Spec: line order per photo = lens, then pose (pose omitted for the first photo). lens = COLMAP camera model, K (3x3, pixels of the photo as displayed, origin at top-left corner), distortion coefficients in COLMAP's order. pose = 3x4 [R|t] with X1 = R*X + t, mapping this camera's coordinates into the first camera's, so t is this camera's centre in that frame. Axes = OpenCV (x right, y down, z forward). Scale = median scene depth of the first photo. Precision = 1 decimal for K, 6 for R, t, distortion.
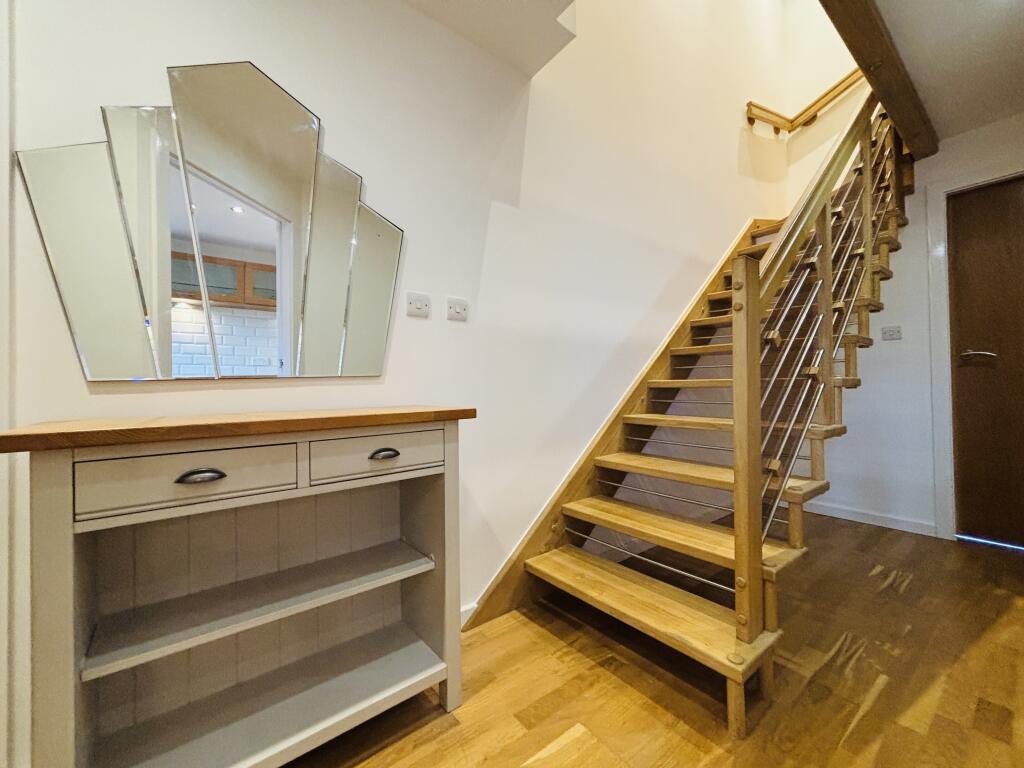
lens RADIAL K [[410.0, 0, 512.0], [0, 410.0, 384.0], [0, 0, 1]] dist [-0.007072, 0.000353]
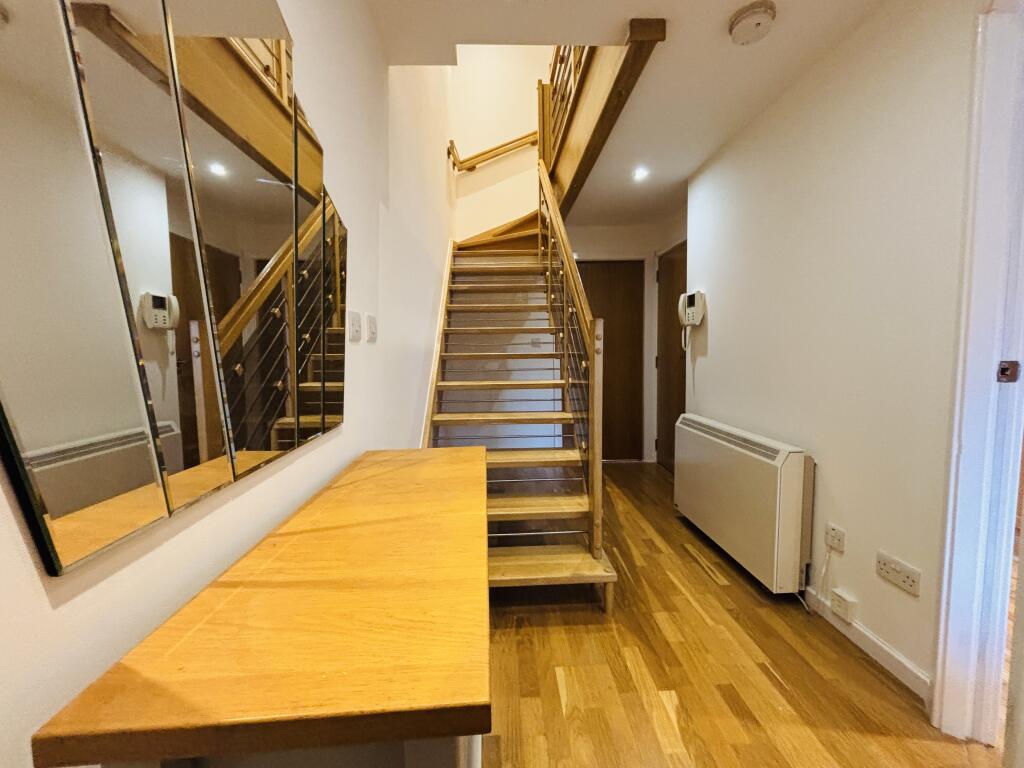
lens RADIAL K [[410.0, 0, 512.0], [0, 410.0, 384.0], [0, 0, 1]] dist [-0.007072, 0.000353]
pose [[0.576115, -0.057896, 0.815316, -0.848626], [0.000086, 0.997493, 0.070771, -0.161044], [-0.817369, -0.040702, 0.574675, 0.352302]]
